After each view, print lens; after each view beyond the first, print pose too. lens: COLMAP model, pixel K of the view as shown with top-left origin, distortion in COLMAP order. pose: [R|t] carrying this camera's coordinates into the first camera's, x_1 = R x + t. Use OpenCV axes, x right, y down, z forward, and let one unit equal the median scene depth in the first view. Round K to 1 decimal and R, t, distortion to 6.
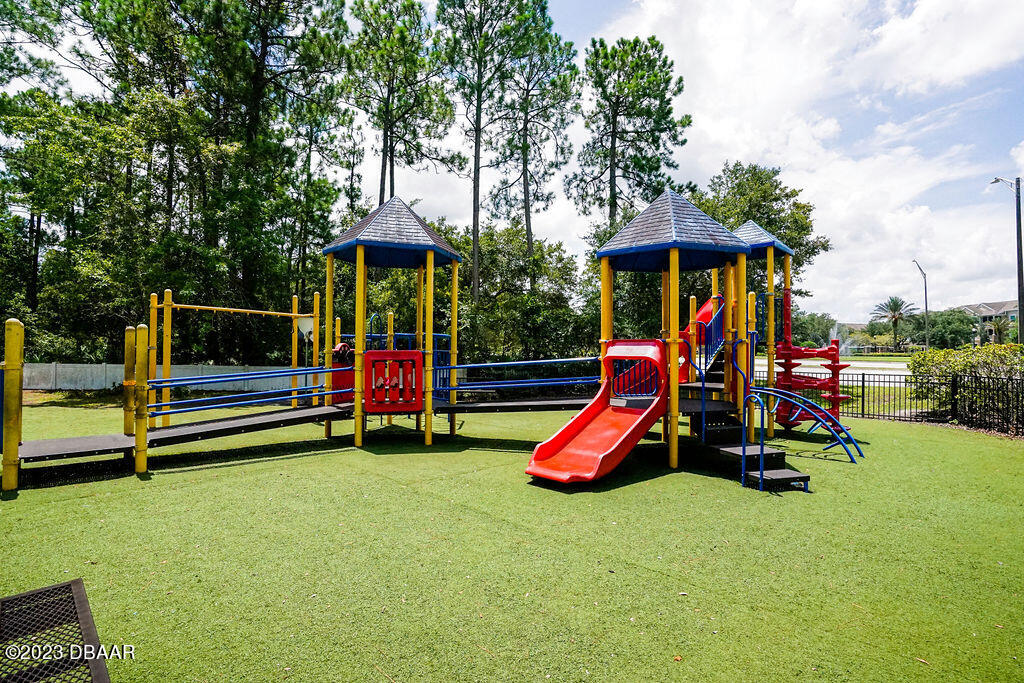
lens RADIAL K [[492.0, 0, 512.0], [0, 492.0, 341.5], [0, 0, 1]] dist [-0.052610, 0.016404]
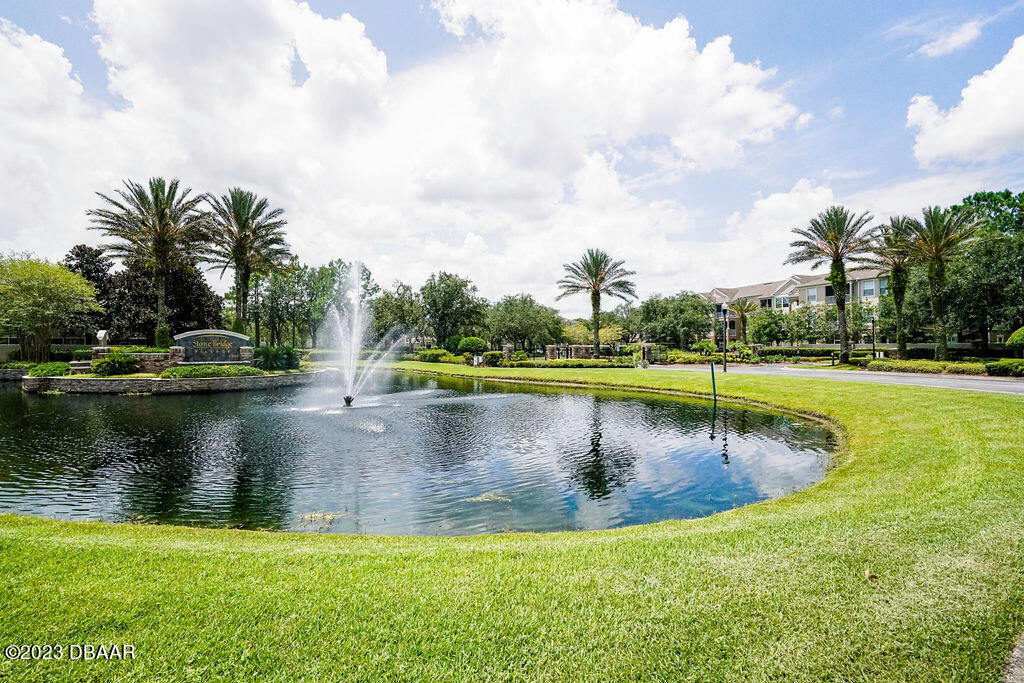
lens RADIAL K [[492.0, 0, 512.0], [0, 492.0, 341.5], [0, 0, 1]] dist [-0.052610, 0.016404]
pose [[0.920722, -0.000522, 0.390219, 1.744007], [0.001433, 0.999997, -0.002043, 0.033852], [-0.390217, 0.002440, 0.920720, 1.858070]]
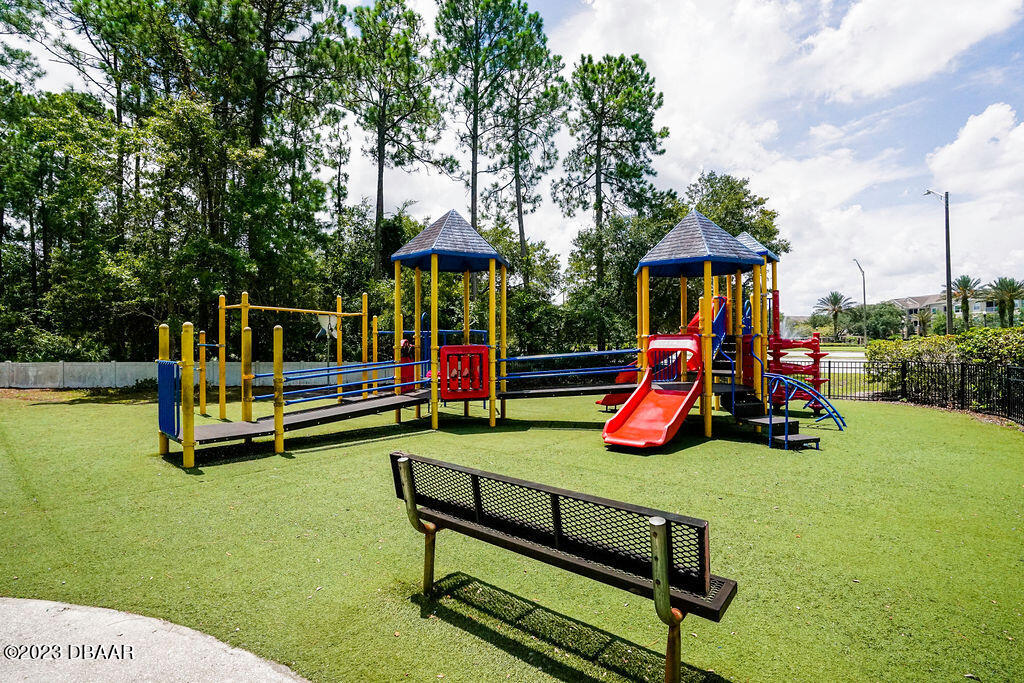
lens RADIAL K [[485.1, 0, 512.0], [0, 485.1, 341.5], [0, 0, 1]] dist [-0.054349, 0.016860]
pose [[0.996497, -0.009504, 0.083088, -0.076833], [0.008415, 0.999874, 0.013447, -0.001946], [-0.083206, -0.012701, 0.996451, -0.051020]]
